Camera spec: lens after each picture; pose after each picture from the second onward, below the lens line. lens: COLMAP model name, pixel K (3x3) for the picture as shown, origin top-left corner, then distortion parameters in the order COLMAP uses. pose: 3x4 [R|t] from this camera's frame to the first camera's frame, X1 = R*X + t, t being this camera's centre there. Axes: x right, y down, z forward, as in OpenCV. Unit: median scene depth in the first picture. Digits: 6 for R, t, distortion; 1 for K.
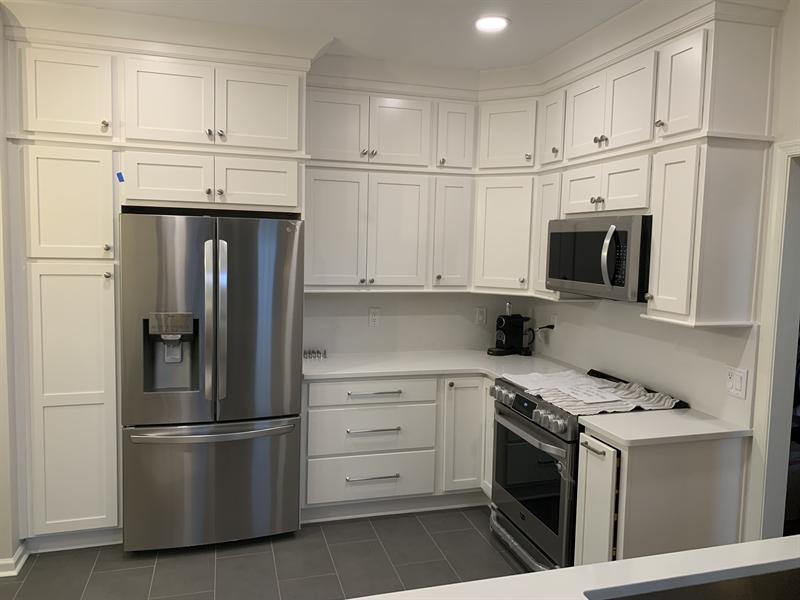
lens RADIAL K [[604.5, 0, 399.6], [0, 604.5, 281.8], [0, 0, 1]] dist [0.095587, -0.117338]
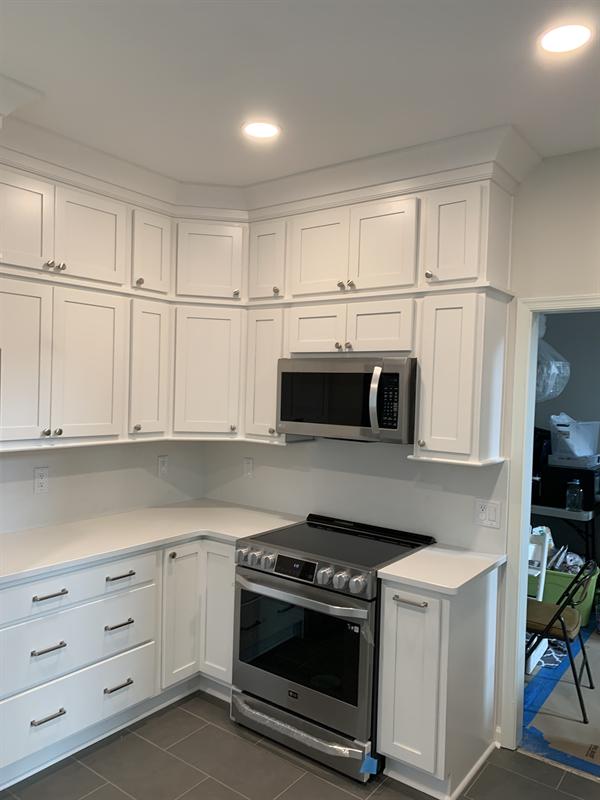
lens RADIAL K [[599.7, 0, 300.0], [0, 599.7, 400.0], [0, 0, 1]] dist [0.208384, -0.504022]
pose [[0.803466, -0.010345, 0.595261, -0.291656], [0.027256, 0.999440, -0.019420, -0.020747], [-0.594727, 0.031828, 0.803298, 0.258770]]
